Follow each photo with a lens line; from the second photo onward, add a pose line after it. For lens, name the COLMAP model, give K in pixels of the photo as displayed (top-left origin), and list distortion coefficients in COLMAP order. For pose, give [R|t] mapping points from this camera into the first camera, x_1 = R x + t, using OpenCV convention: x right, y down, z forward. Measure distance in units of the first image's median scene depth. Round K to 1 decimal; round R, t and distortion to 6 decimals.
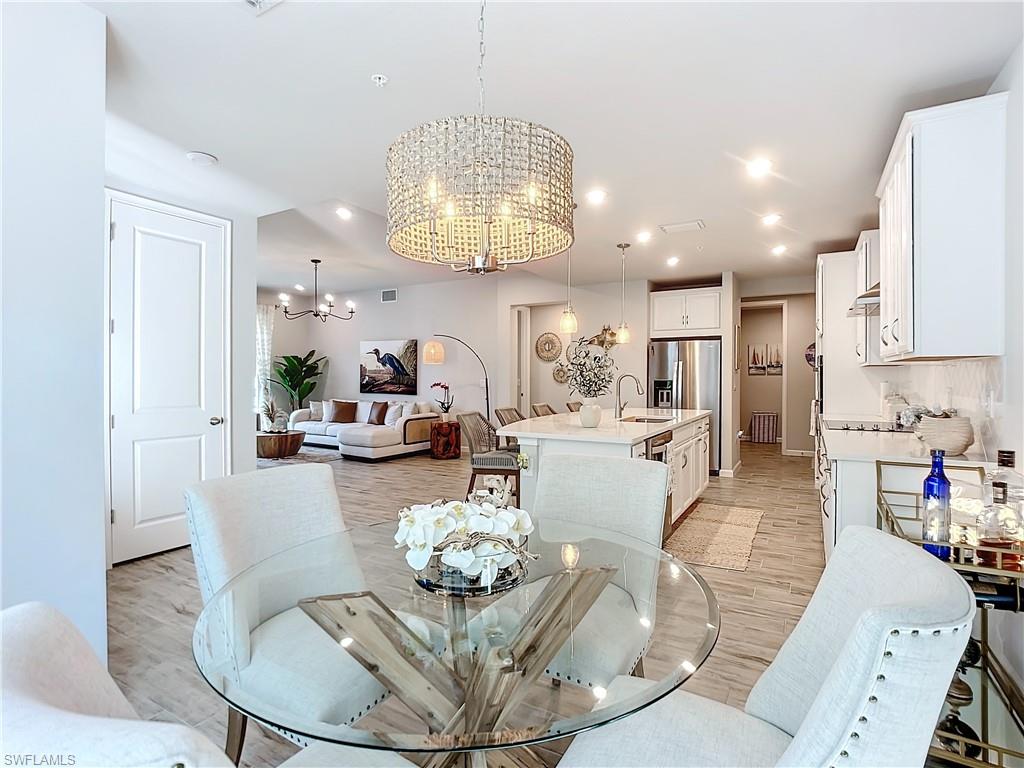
lens RADIAL K [[513.8, 0, 507.9], [0, 513.8, 387.6], [0, 0, 1]] dist [0.002674, 0.000937]
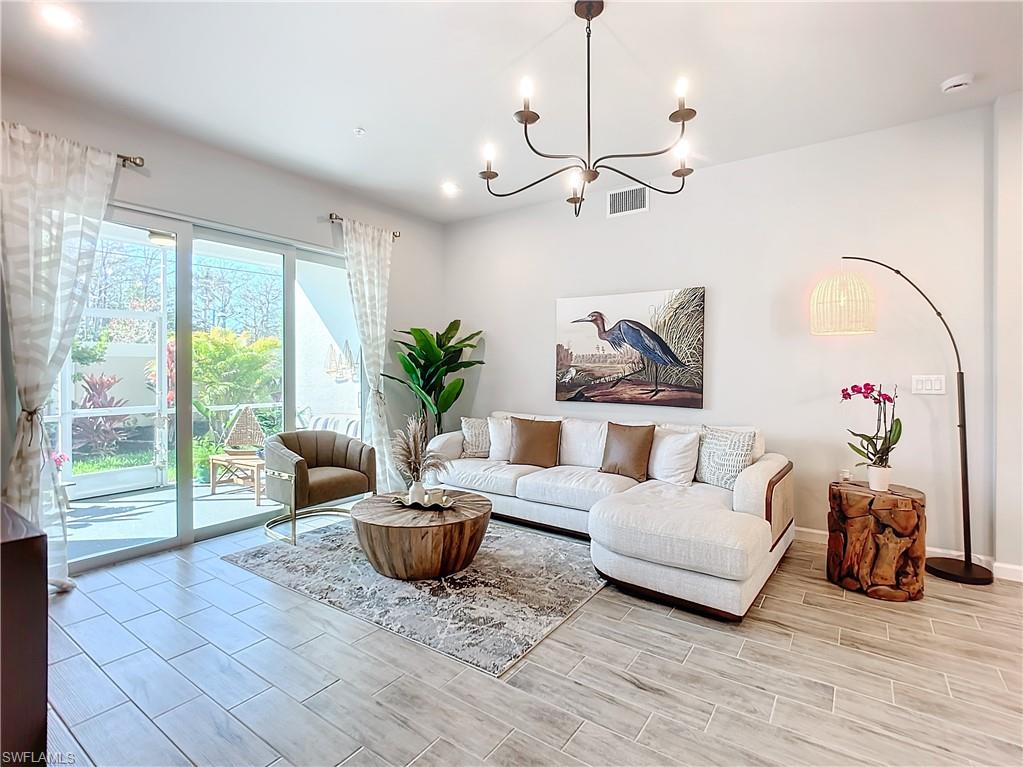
lens RADIAL K [[495.7, 0, 511.5], [0, 495.7, 383.5], [0, 0, 1]] dist [-0.018359, -0.000481]
pose [[0.996187, 0.001086, -0.087236, -0.299797], [-0.000542, 0.999980, 0.006256, -0.010105], [0.087241, -0.006185, 0.996168, 0.528348]]
